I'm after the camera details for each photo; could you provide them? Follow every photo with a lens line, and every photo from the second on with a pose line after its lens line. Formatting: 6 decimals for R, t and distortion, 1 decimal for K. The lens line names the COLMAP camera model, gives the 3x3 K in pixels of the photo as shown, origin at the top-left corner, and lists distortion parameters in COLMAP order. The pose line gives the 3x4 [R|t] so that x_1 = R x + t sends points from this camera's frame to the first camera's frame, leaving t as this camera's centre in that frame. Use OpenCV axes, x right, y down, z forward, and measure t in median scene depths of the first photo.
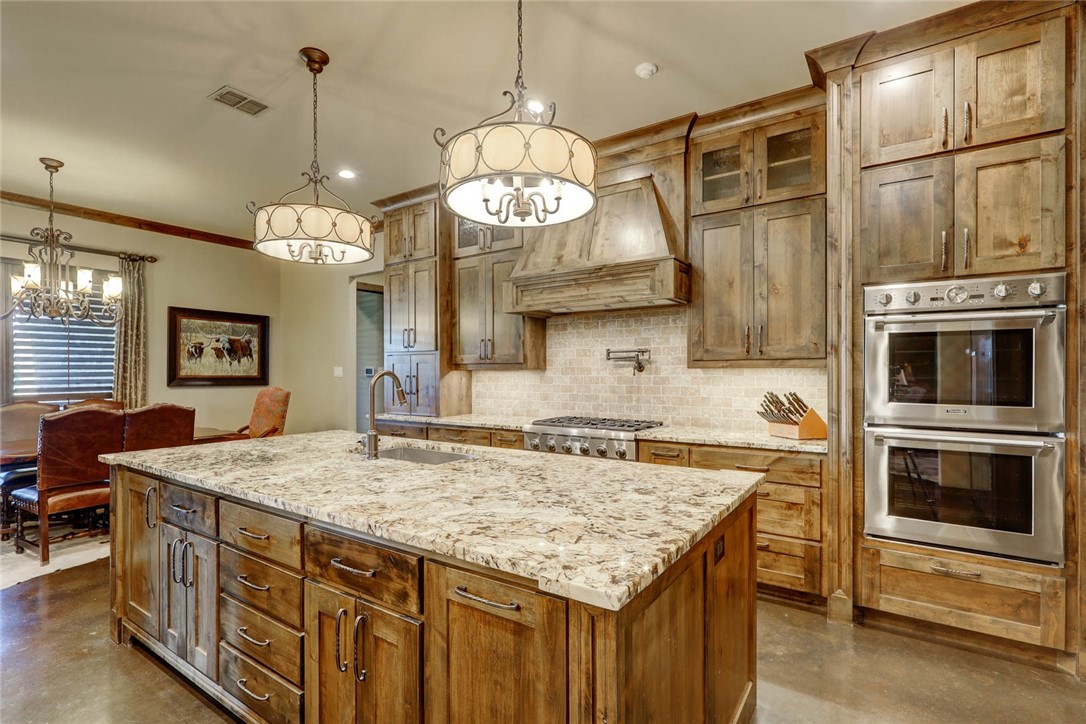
lens RADIAL K [[511.6, 0, 540.5], [0, 511.6, 373.4], [0, 0, 1]] dist [-0.001454, 0.000360]
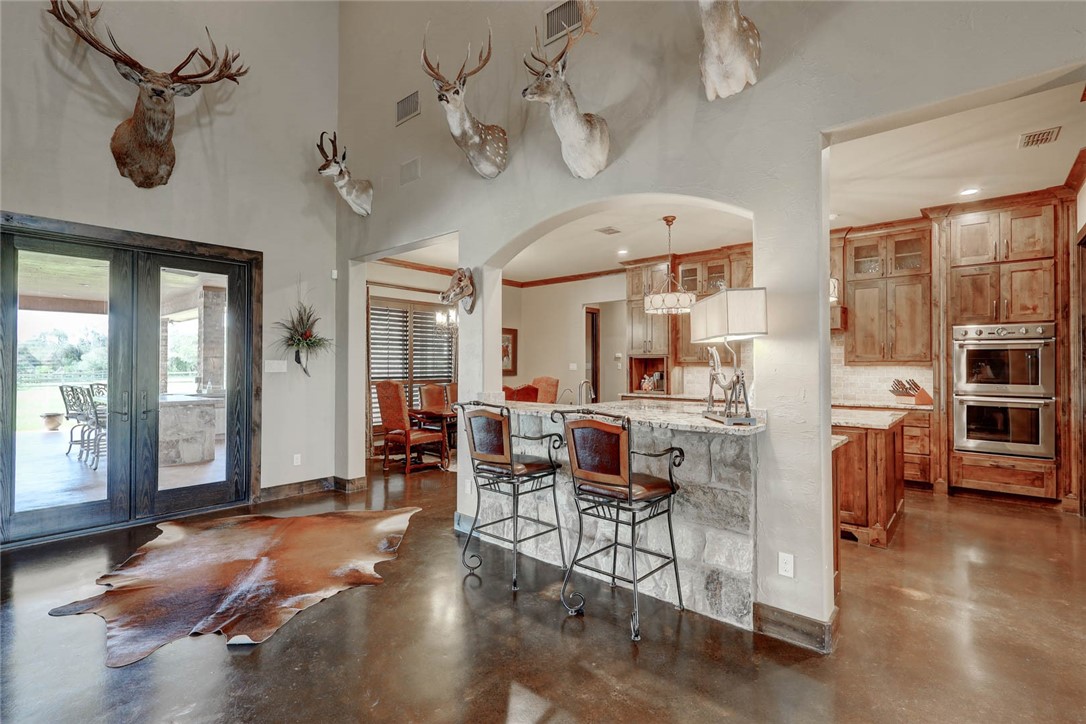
lens RADIAL K [[499.6, 0, 543.0], [0, 499.6, 362.0], [0, 0, 1]] dist [-0.001788, 0.000038]
pose [[0.992890, 0.001702, -0.119024, -0.603247], [-0.003015, 0.999937, -0.010852, -0.001860], [0.118998, 0.011134, 0.992832, -0.935666]]
